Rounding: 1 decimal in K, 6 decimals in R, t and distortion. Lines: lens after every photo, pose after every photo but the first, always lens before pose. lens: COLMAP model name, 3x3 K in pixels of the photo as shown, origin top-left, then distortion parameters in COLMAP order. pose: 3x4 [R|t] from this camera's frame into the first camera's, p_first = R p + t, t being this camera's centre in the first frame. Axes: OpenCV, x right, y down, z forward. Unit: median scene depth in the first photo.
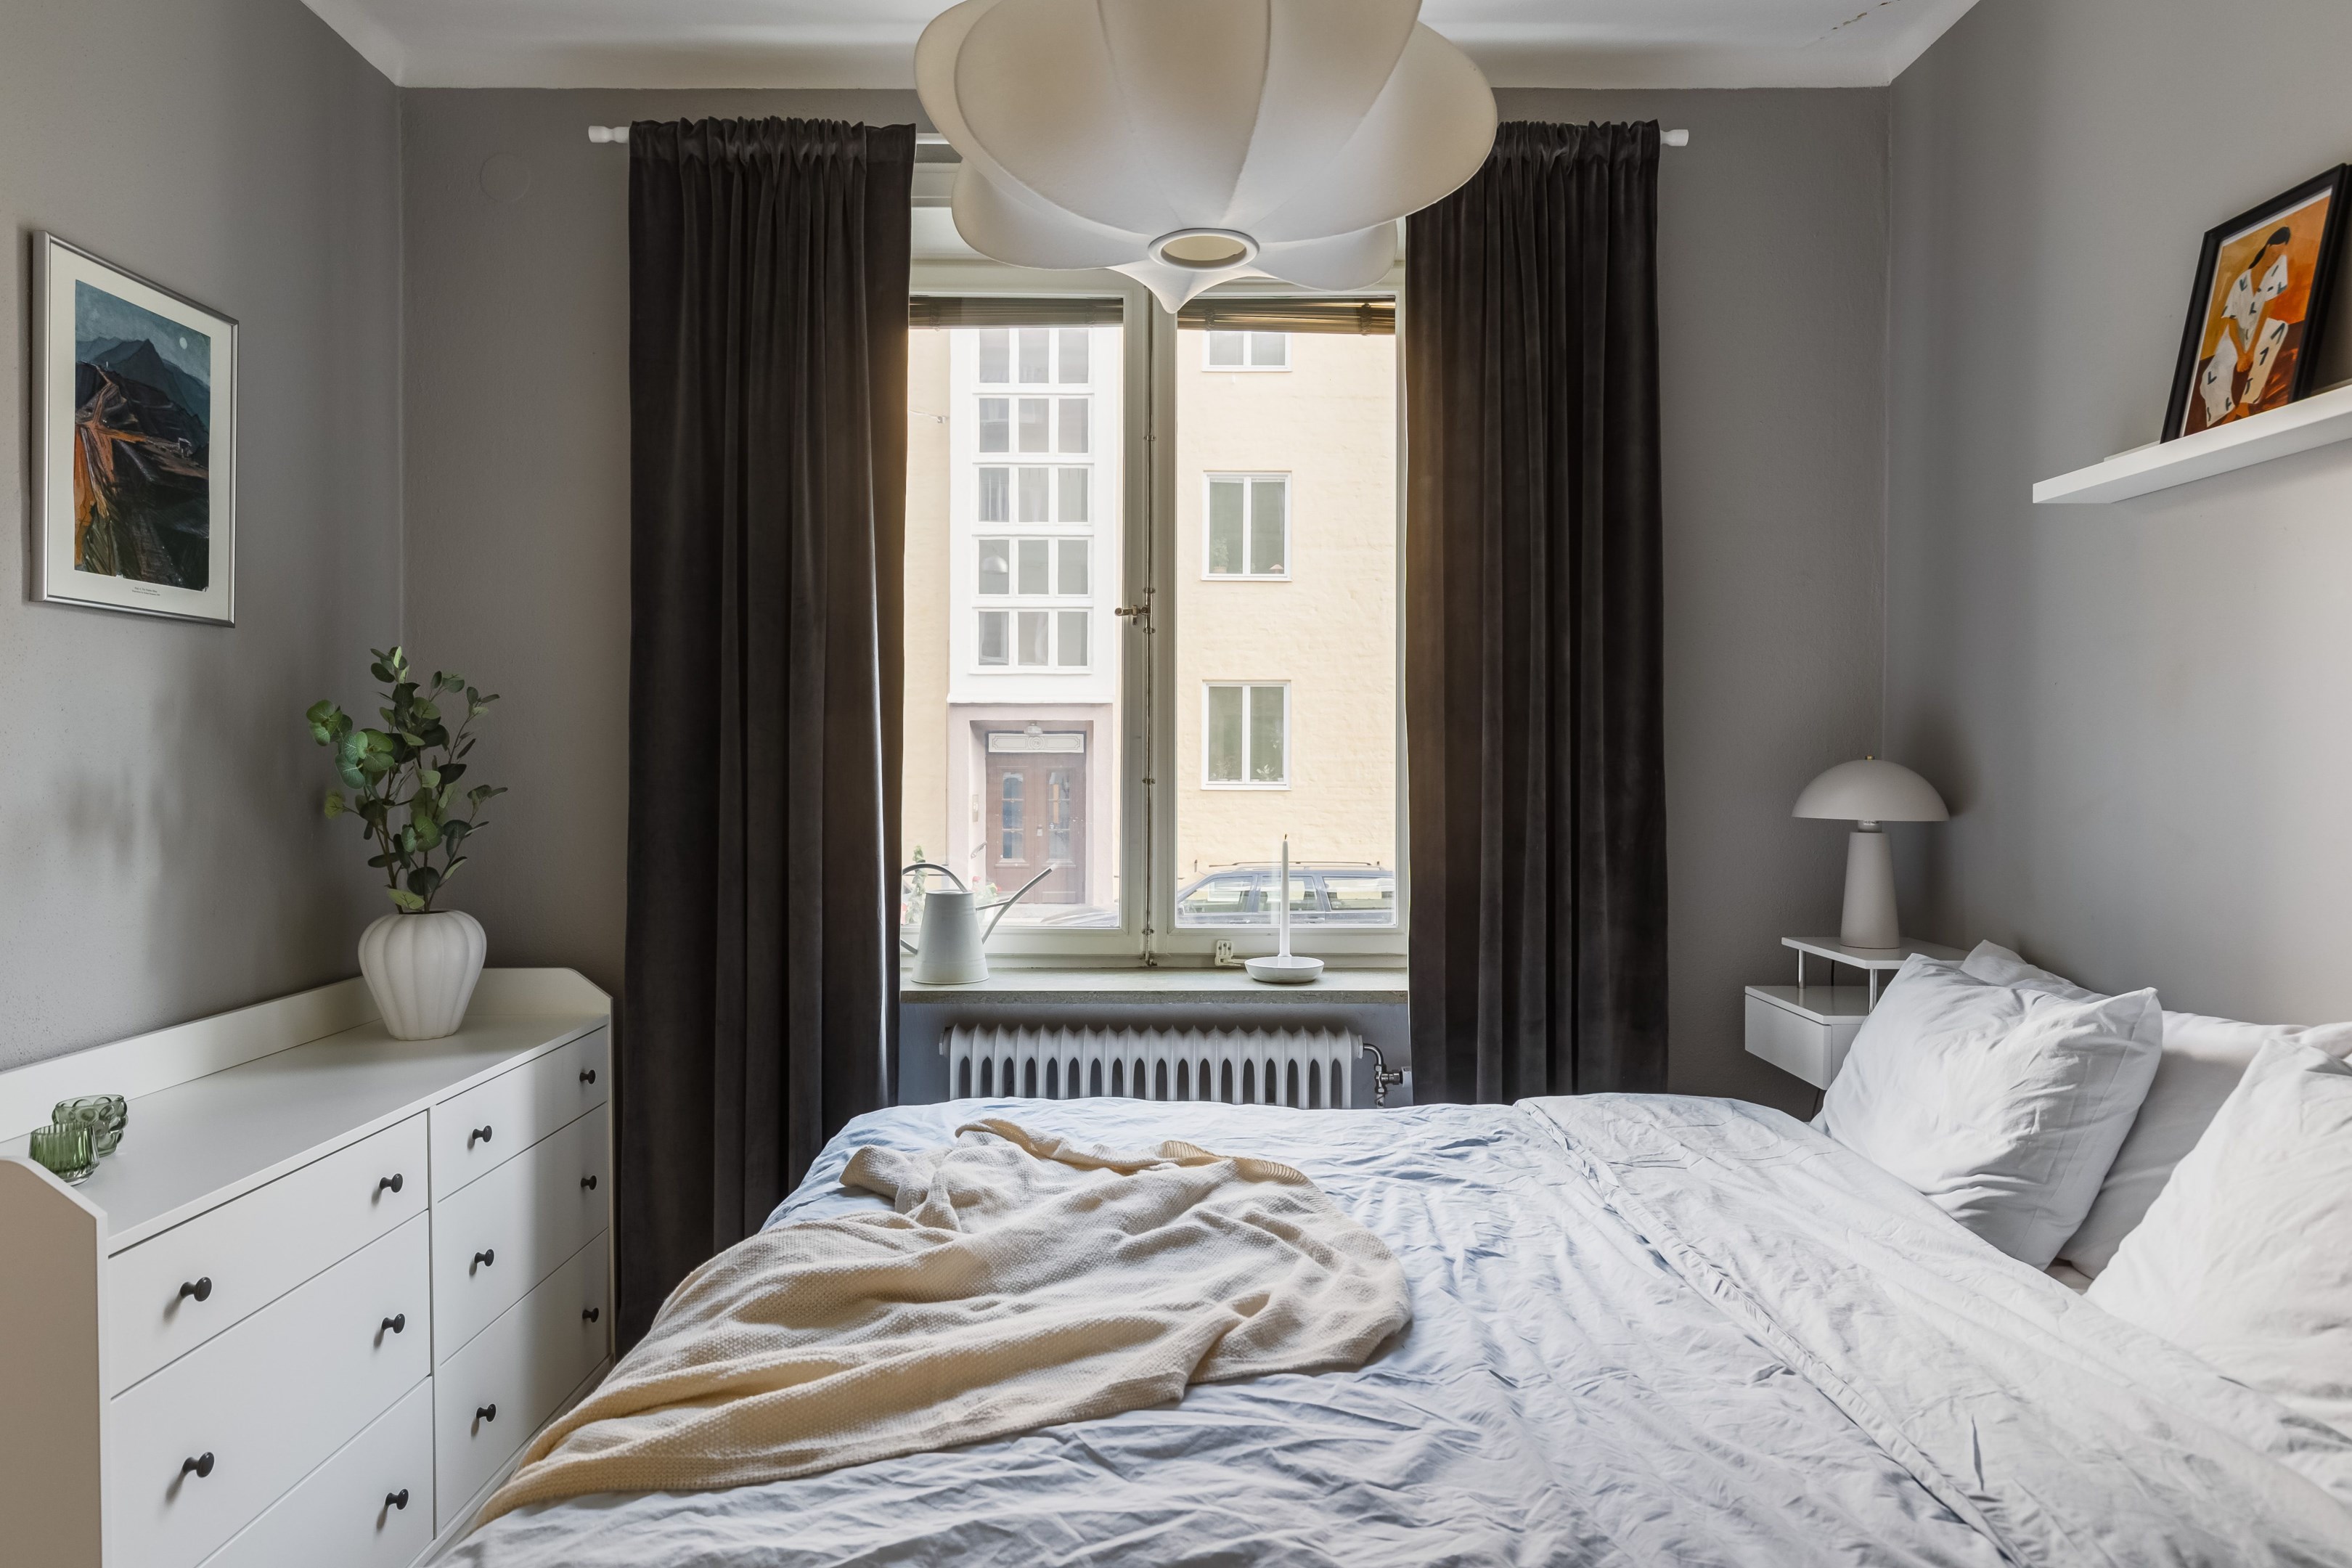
lens RADIAL K [[1449.6, 0, 1176.0], [0, 1449.6, 784.0], [0, 0, 1]] dist [0.000833, -0.000783]
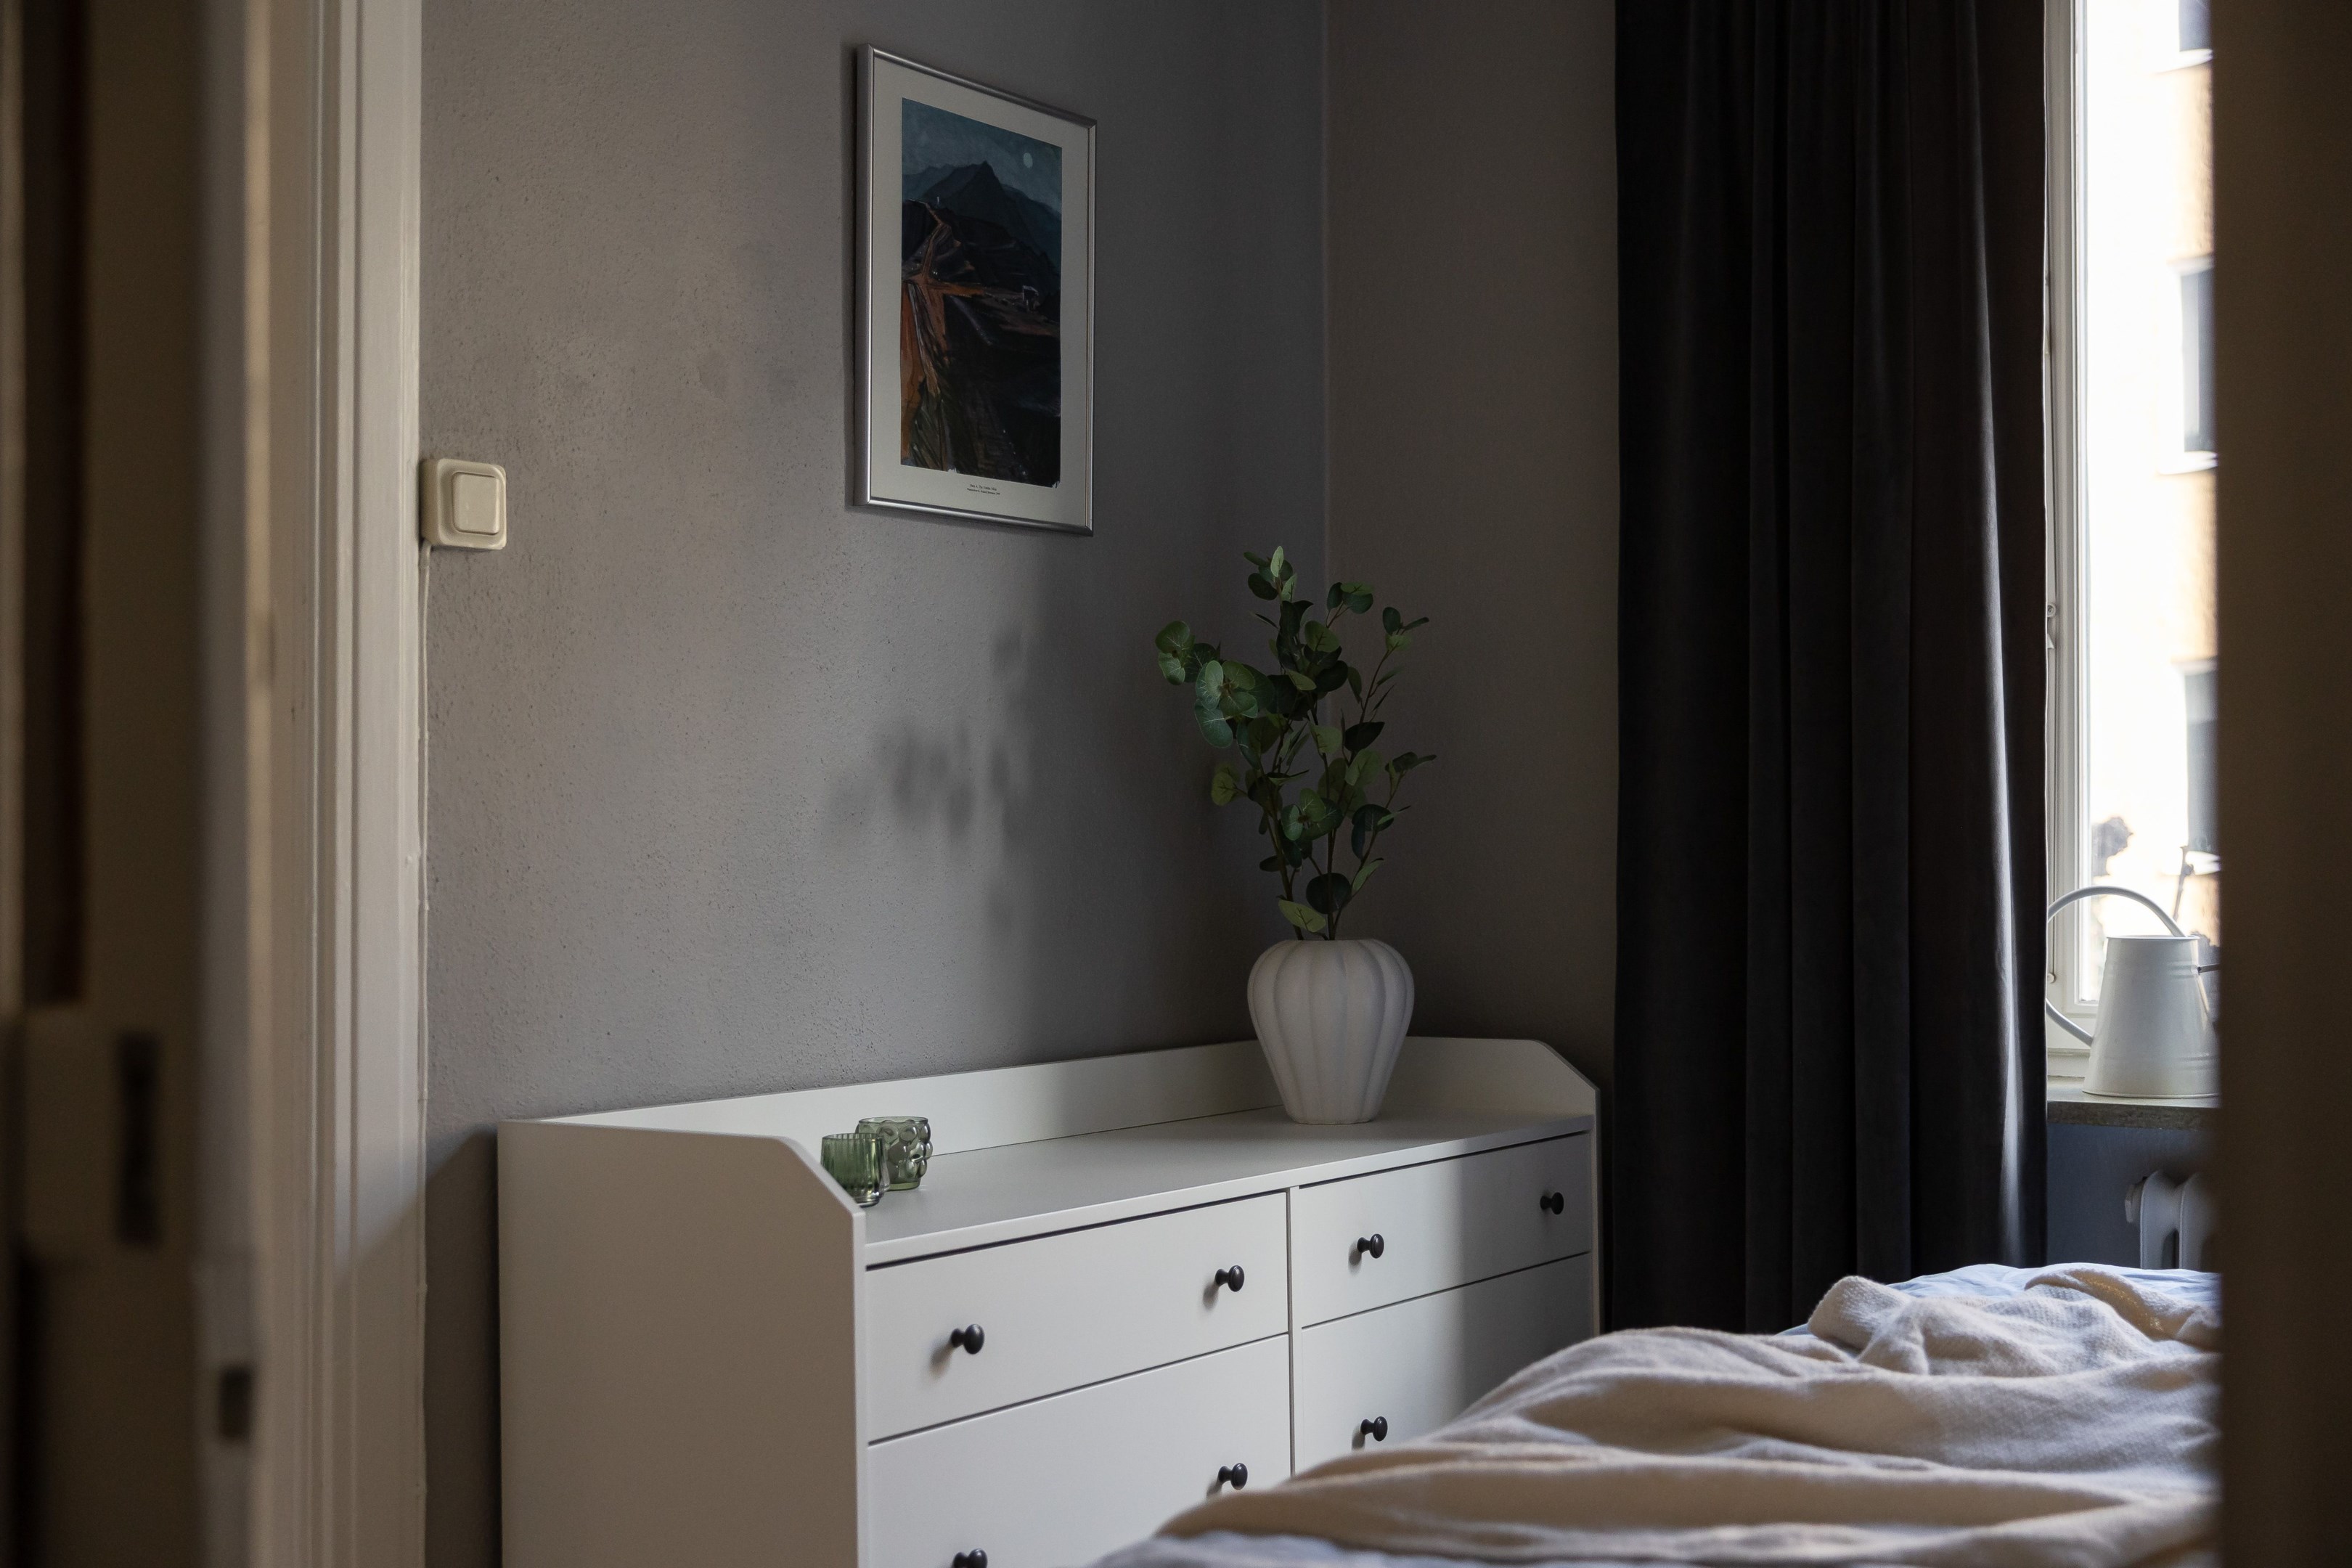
lens RADIAL K [[2795.4, 0, 1243.9], [0, 2795.4, 792.0], [0, 0, 1]] dist [0.017093, 0.009794]
pose [[0.823222, -0.017238, -0.567457, 0.230629], [-0.000482, 0.999517, -0.031061, 0.070463], [0.567719, 0.025844, 0.822817, -0.127475]]
